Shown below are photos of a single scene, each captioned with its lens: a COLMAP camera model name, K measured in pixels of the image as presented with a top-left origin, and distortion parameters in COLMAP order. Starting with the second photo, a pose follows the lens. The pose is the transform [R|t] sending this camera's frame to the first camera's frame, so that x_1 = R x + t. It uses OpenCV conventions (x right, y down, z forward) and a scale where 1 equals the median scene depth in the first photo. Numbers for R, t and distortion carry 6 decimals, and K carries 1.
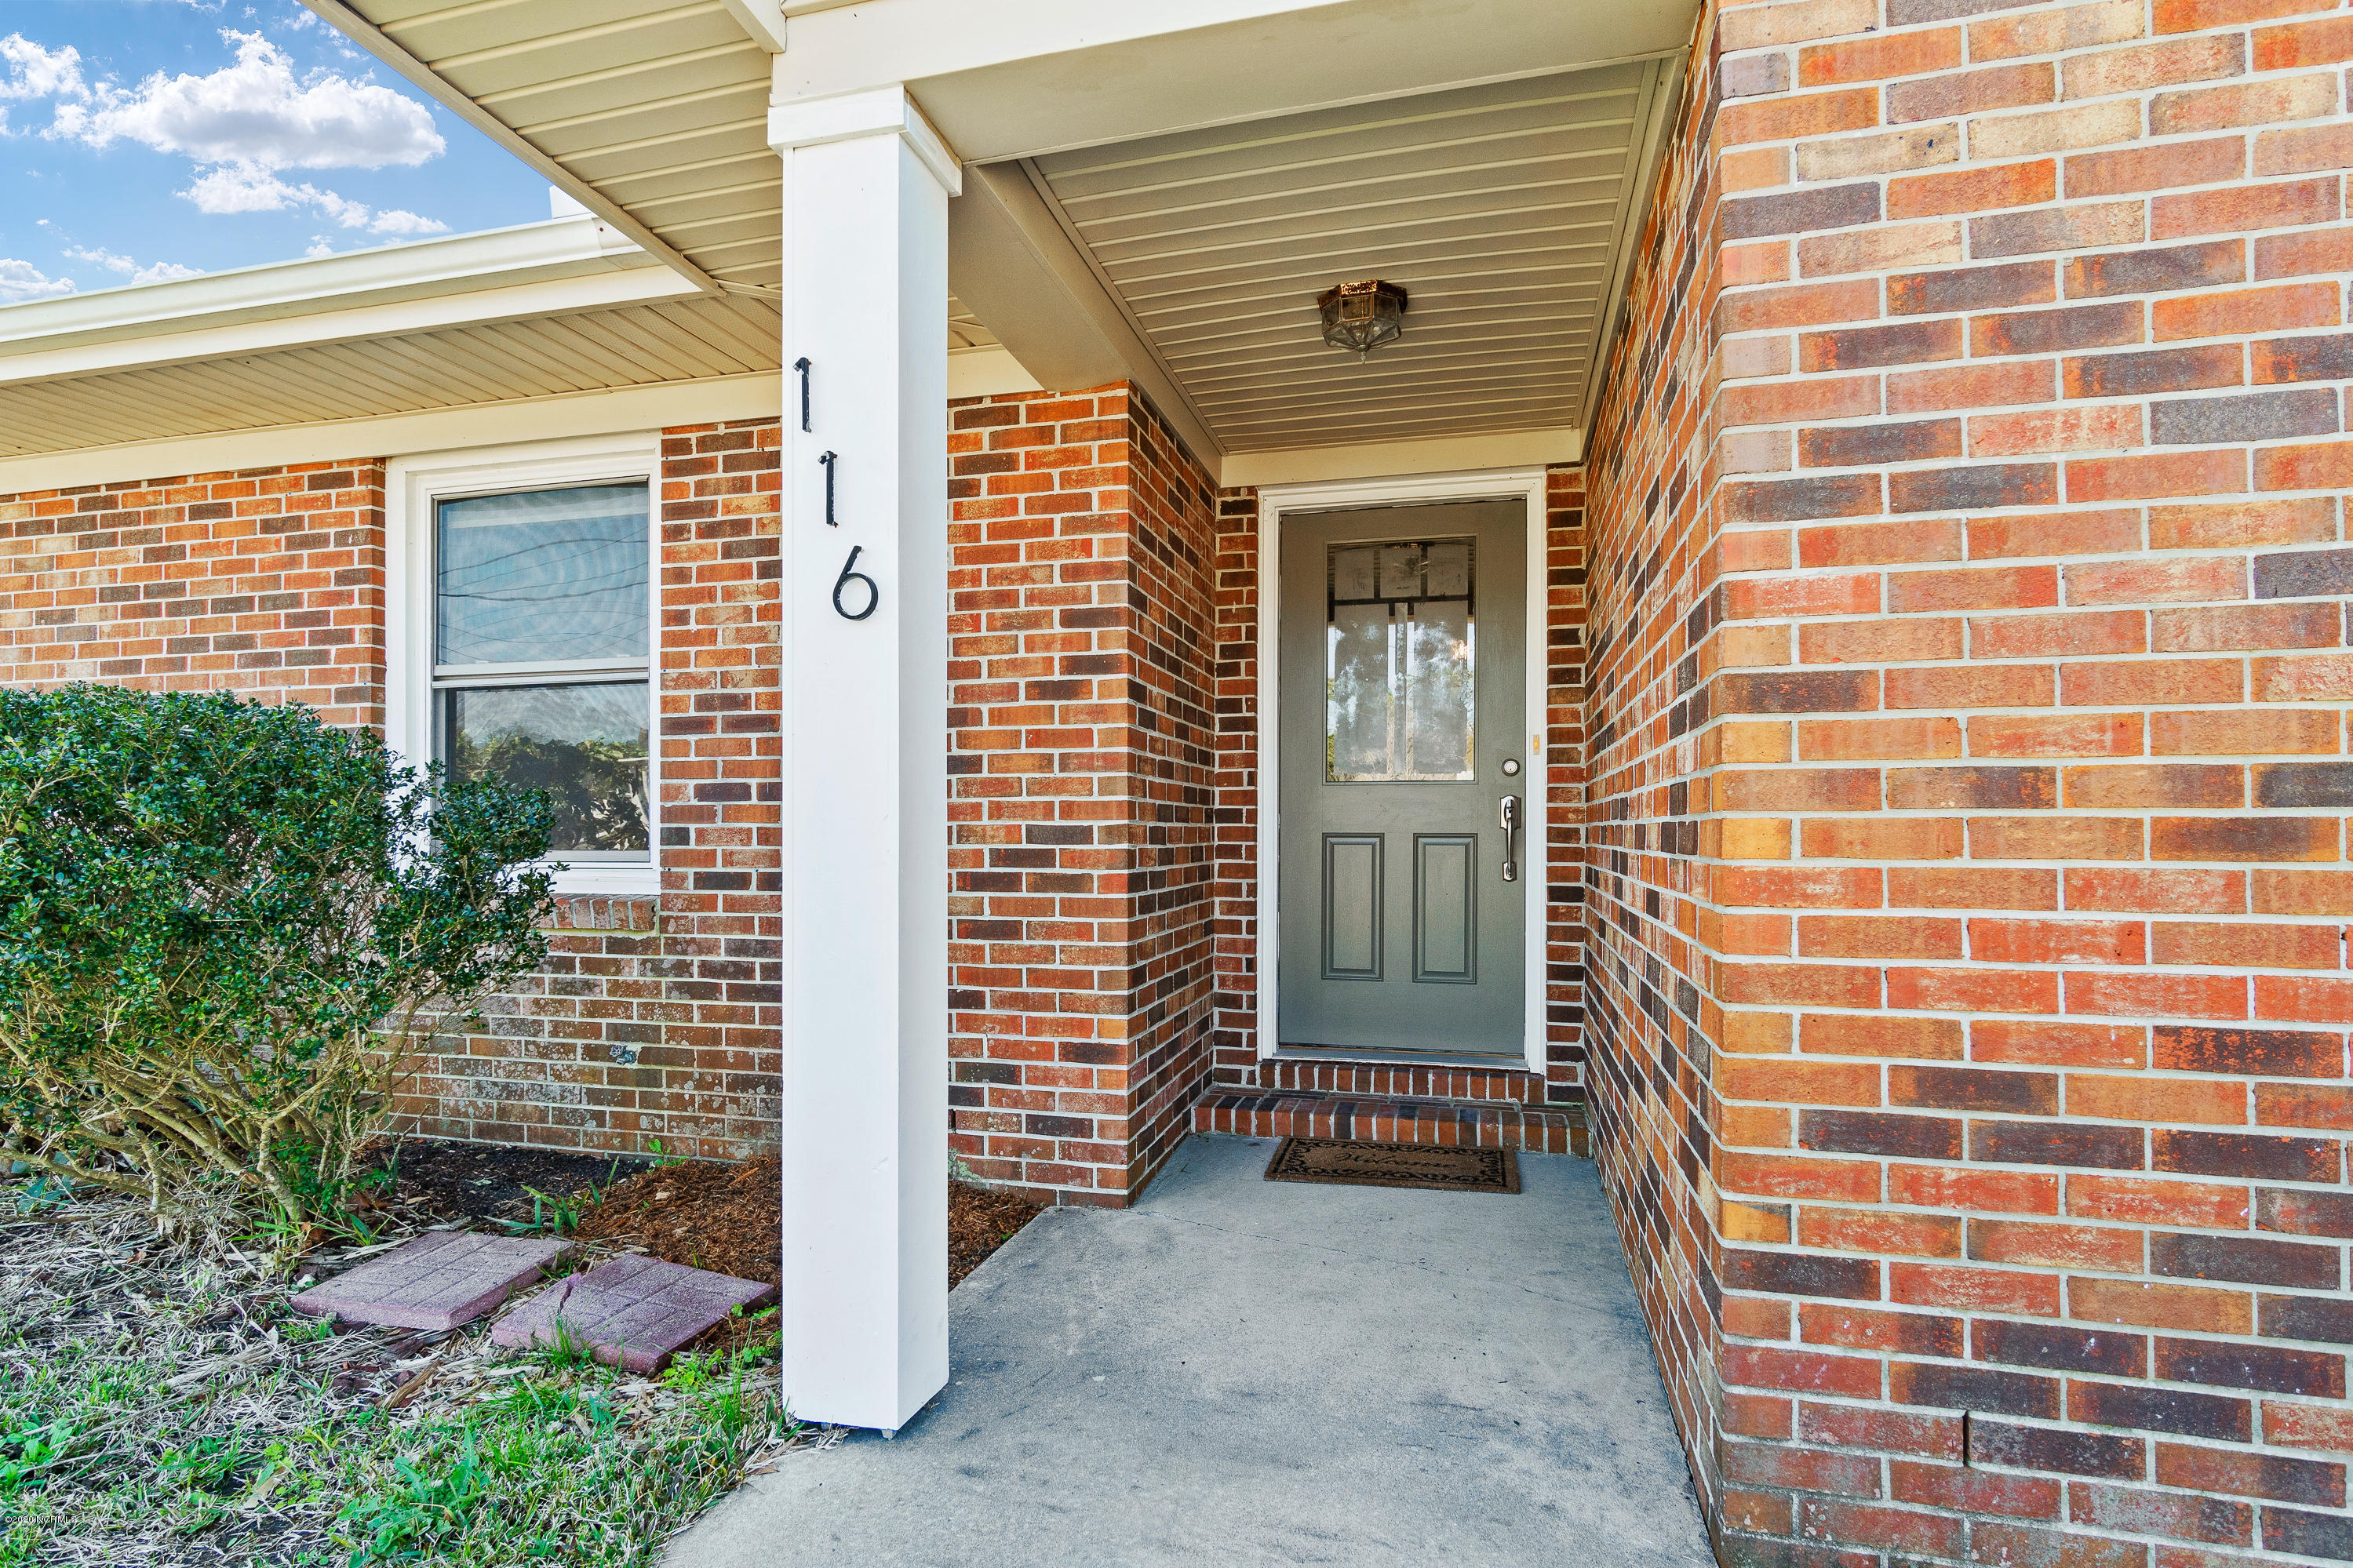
lens RADIAL K [[1212.5, 0, 1159.4], [0, 1212.5, 829.2], [0, 0, 1]] dist [0.000036, -0.000268]
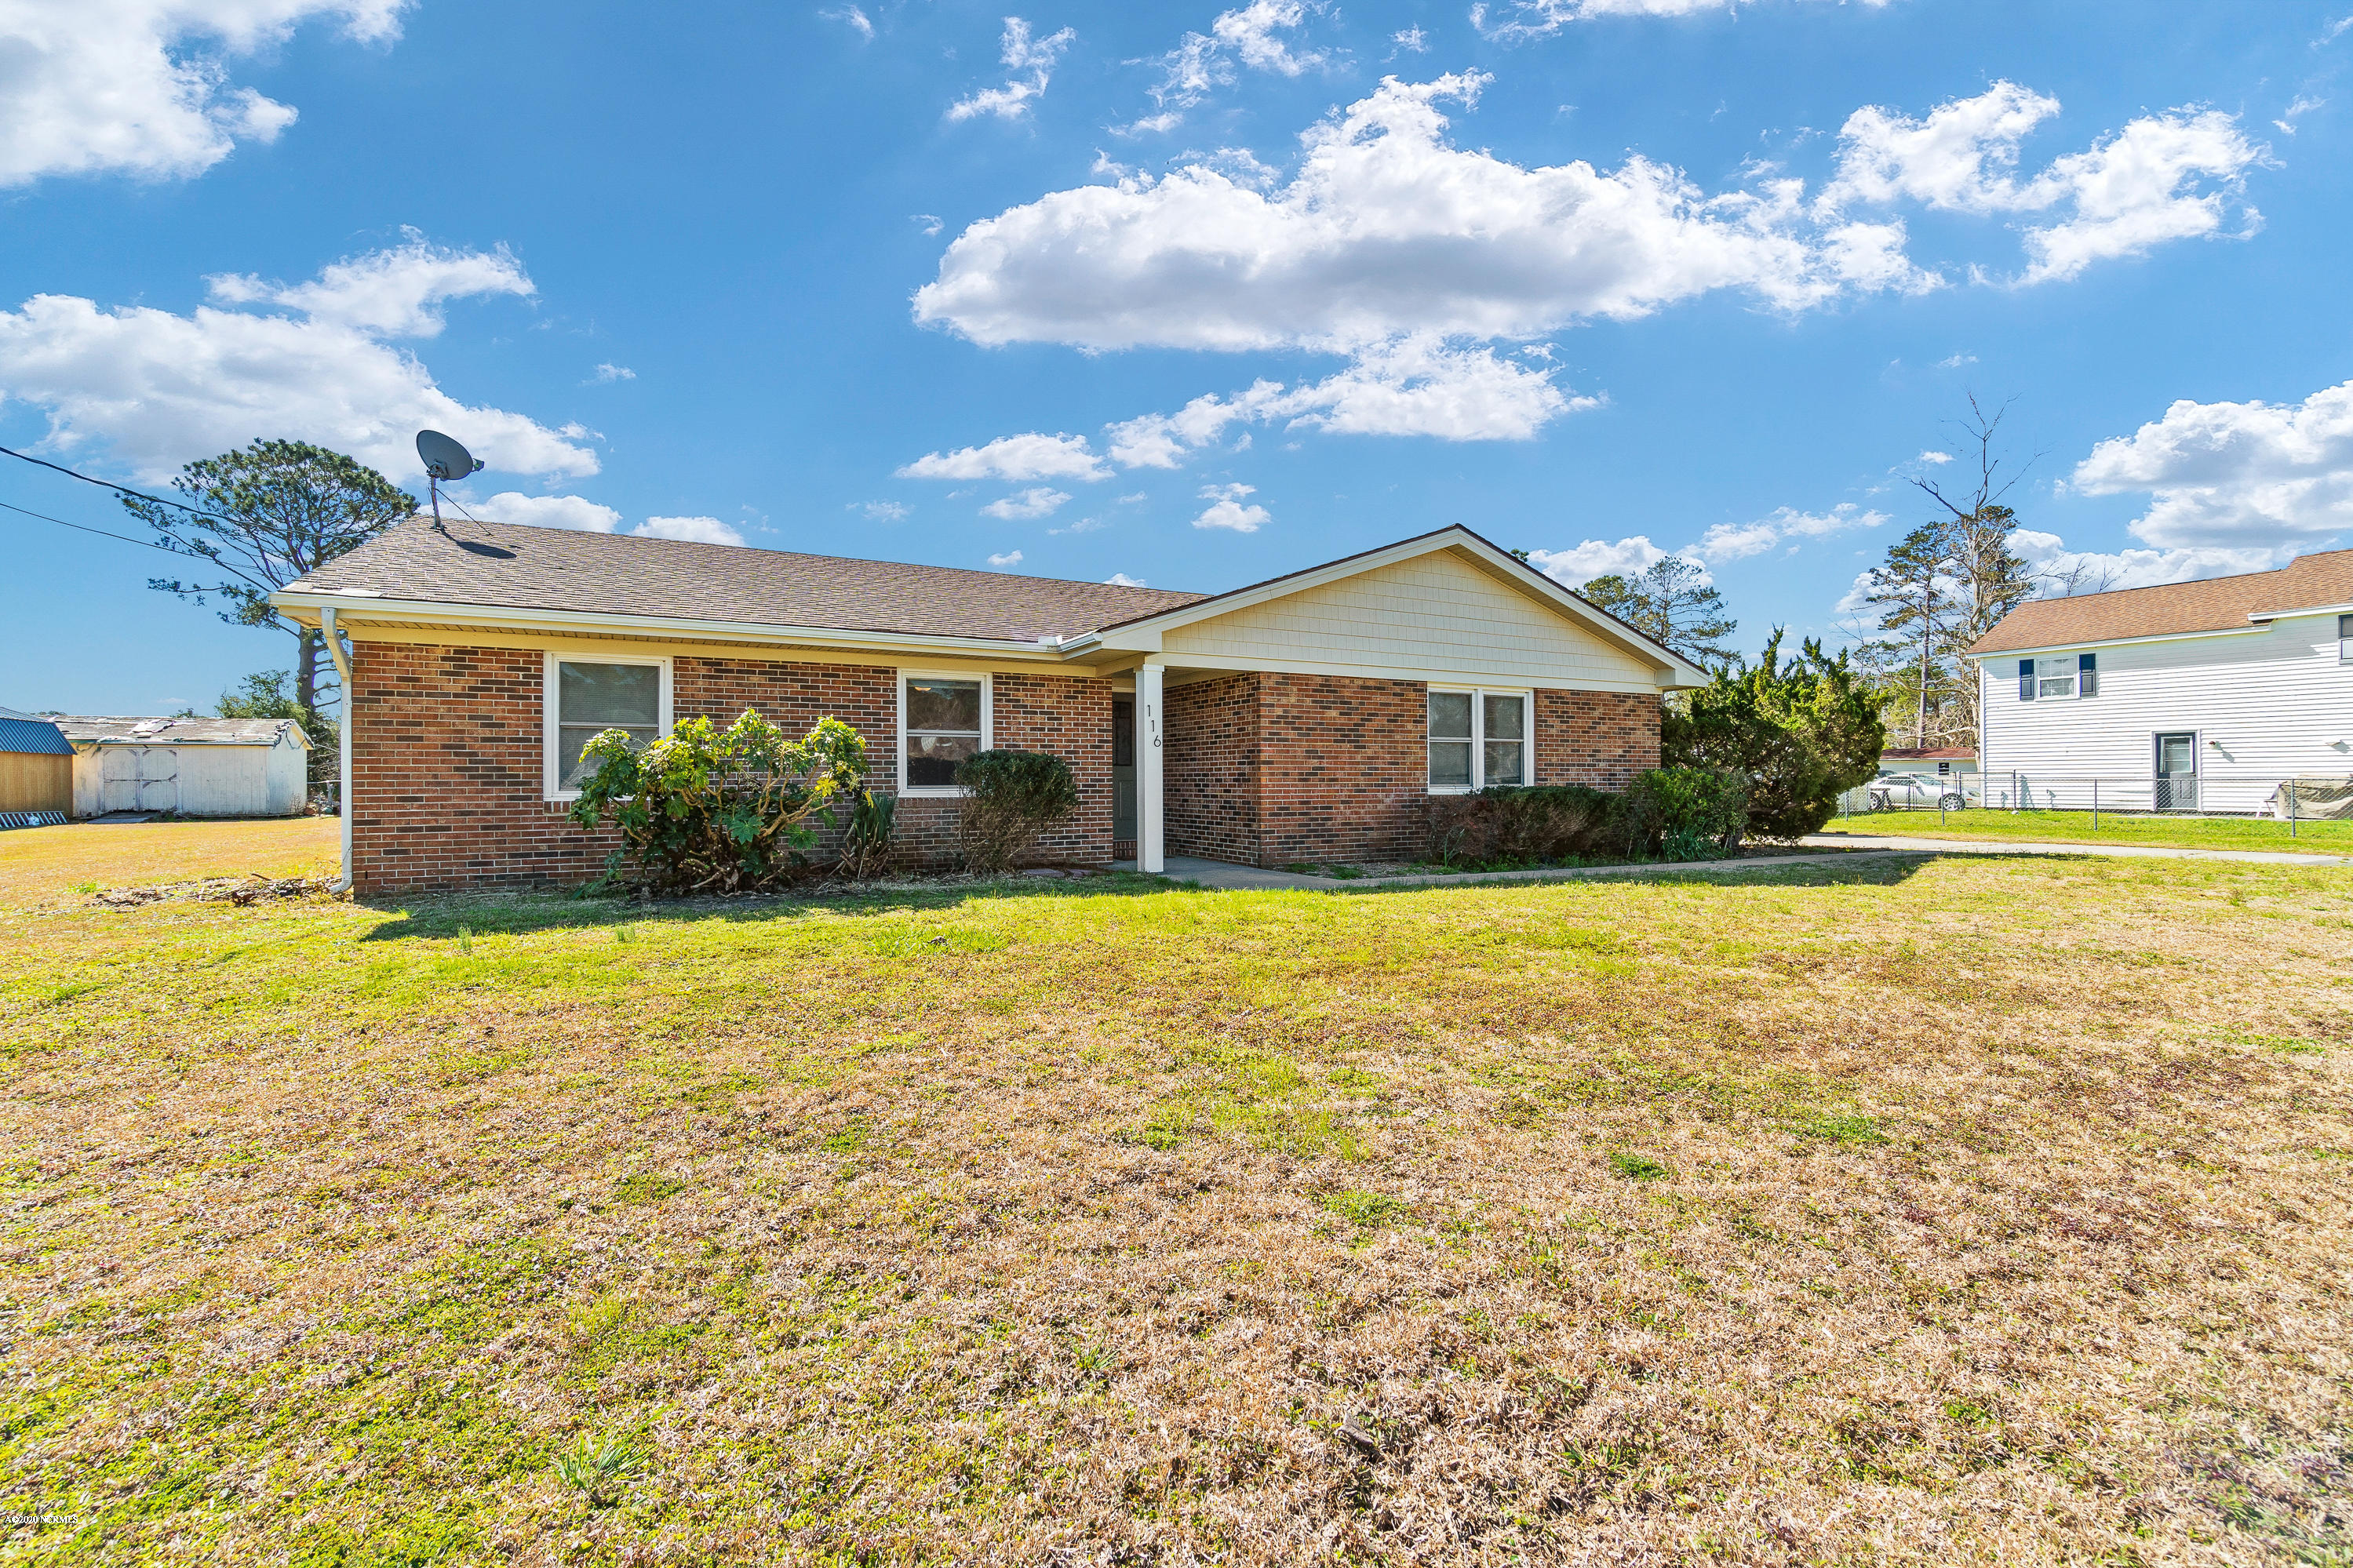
lens RADIAL K [[1029.0, 0, 1165.3], [0, 1029.0, 779.4], [0, 0, 1]] dist [-0.002349, -0.000776]
pose [[0.726135, 0.000393, 0.687552, -4.893386], [0.001327, 0.999997, -0.001973, 0.017903], [-0.687551, 0.002346, 0.726132, -3.691614]]
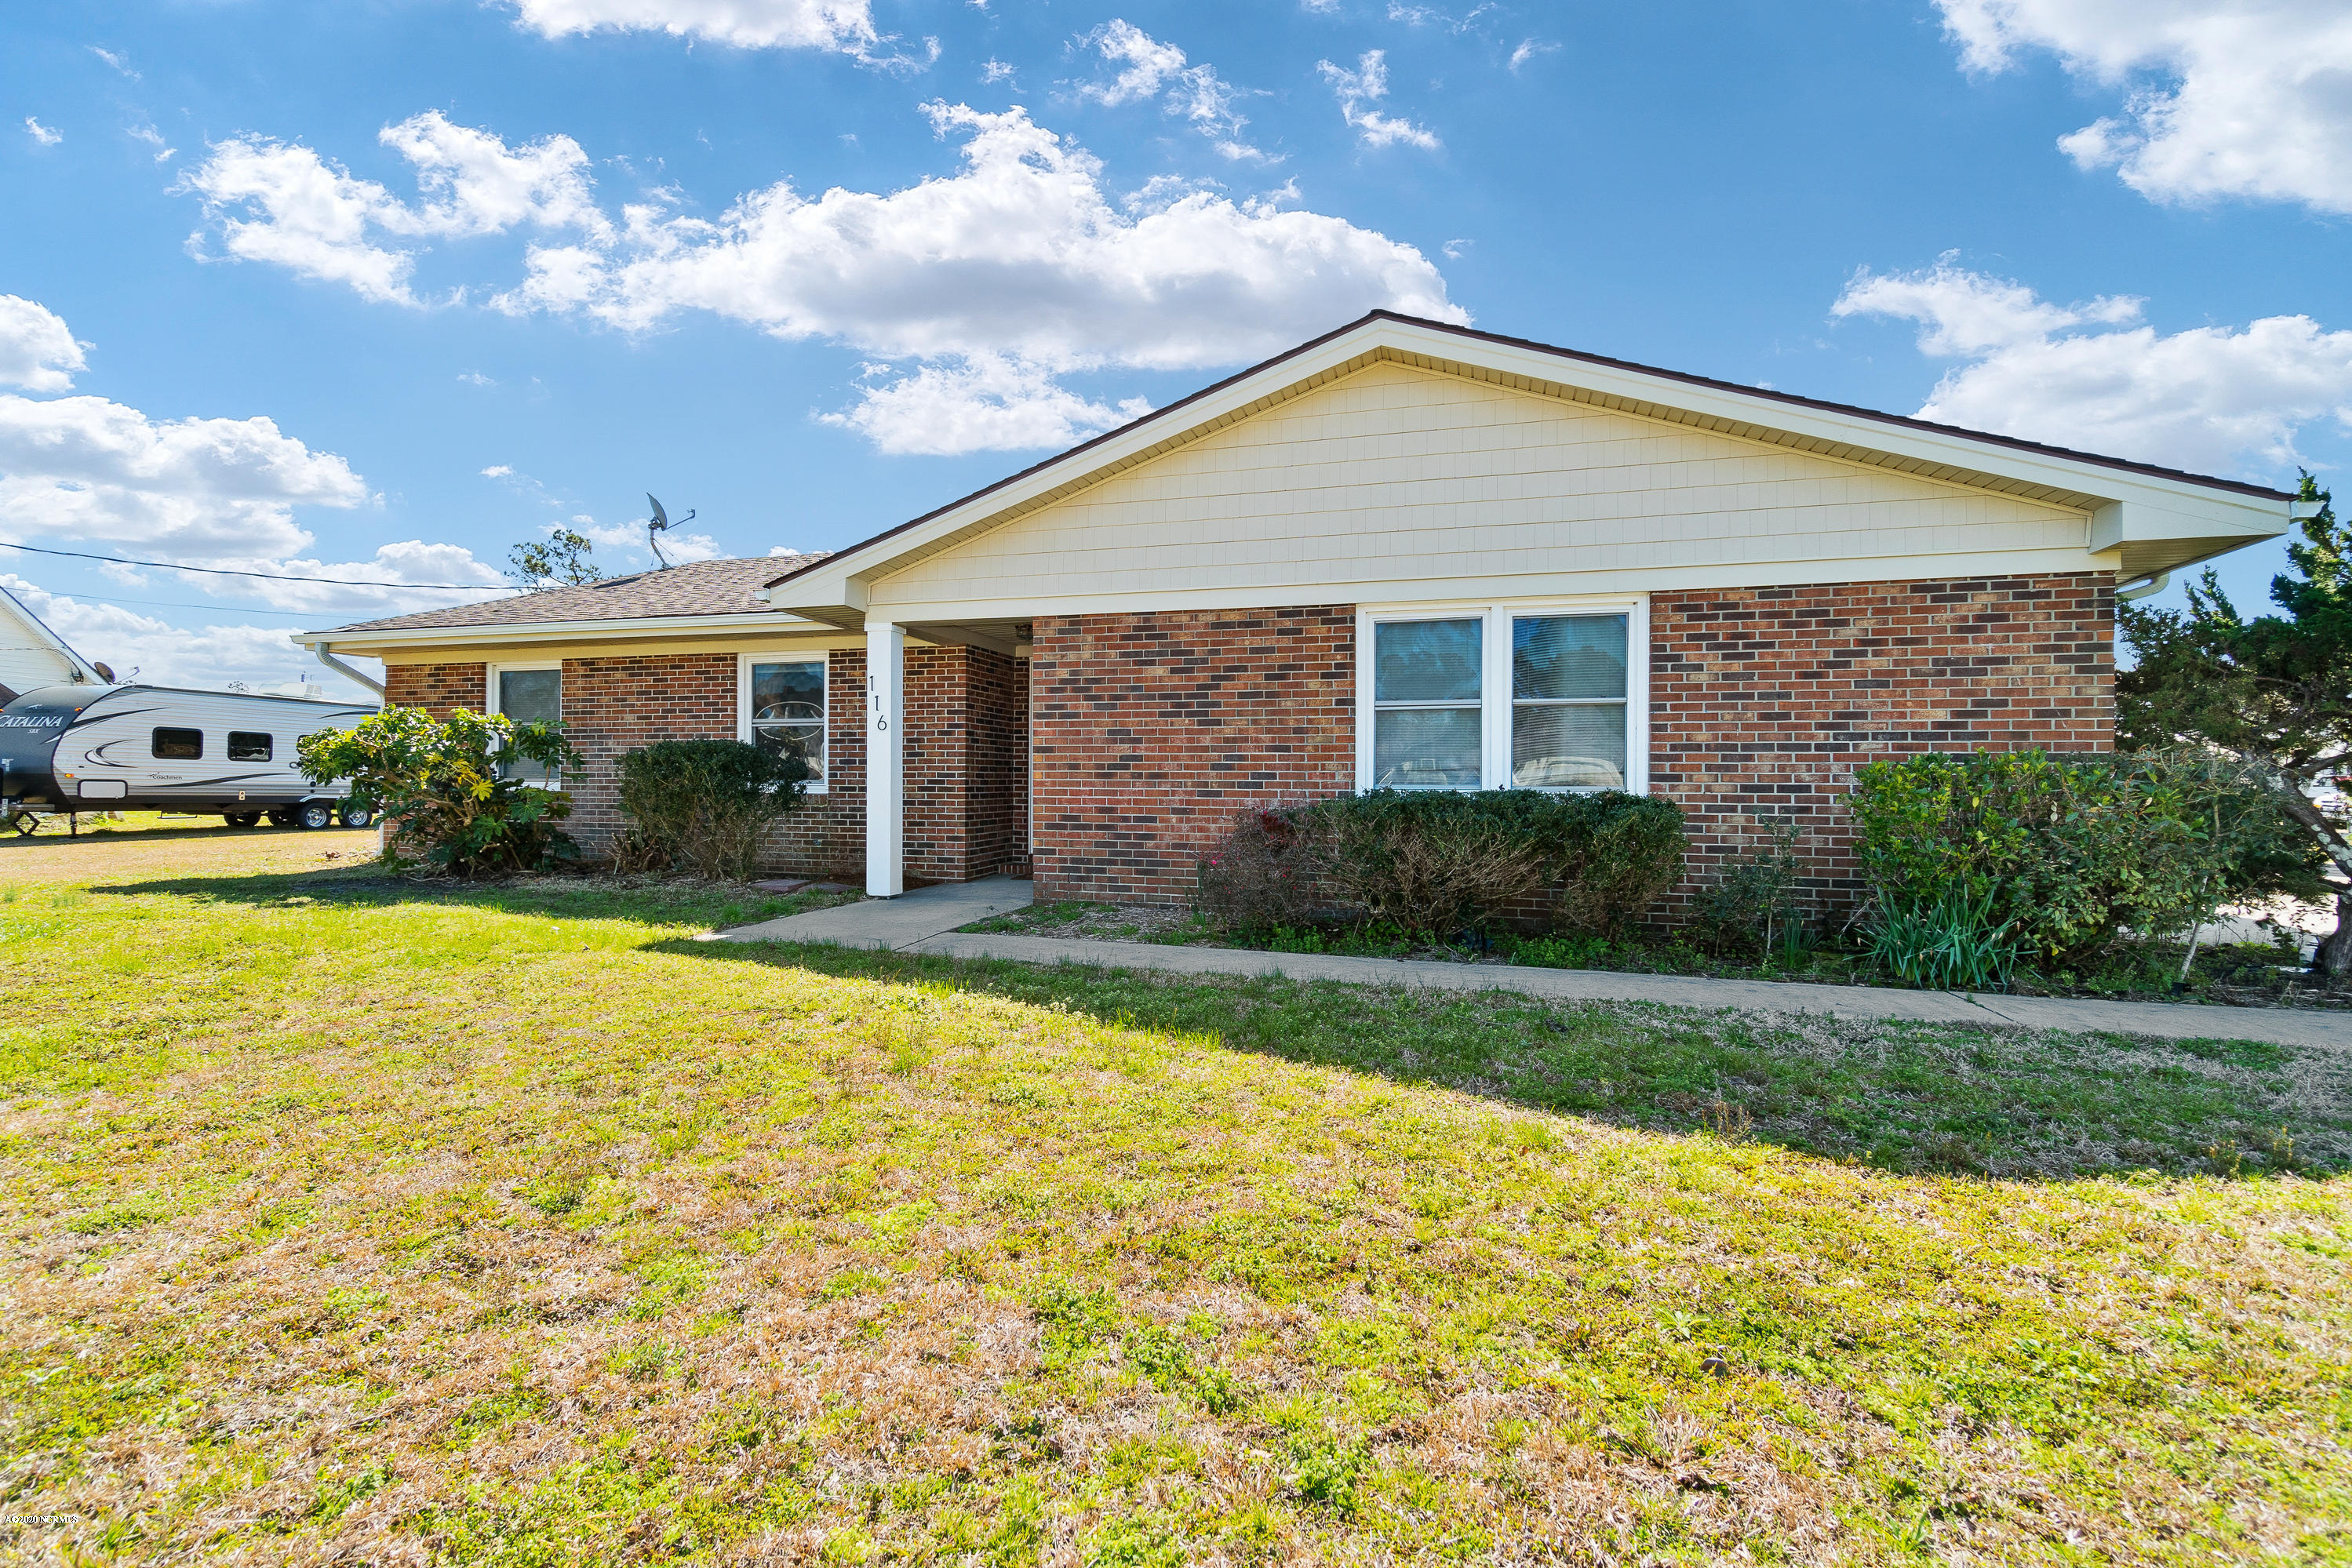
lens RADIAL K [[1028.6, 0, 1164.8], [0, 1028.6, 779.4], [0, 0, 1]] dist [-0.002349, -0.000776]
pose [[0.999893, 0.004481, -0.013904, 1.163868], [-0.004436, 0.999985, 0.003238, 0.009014], [0.013918, -0.003176, 0.999898, -3.844005]]
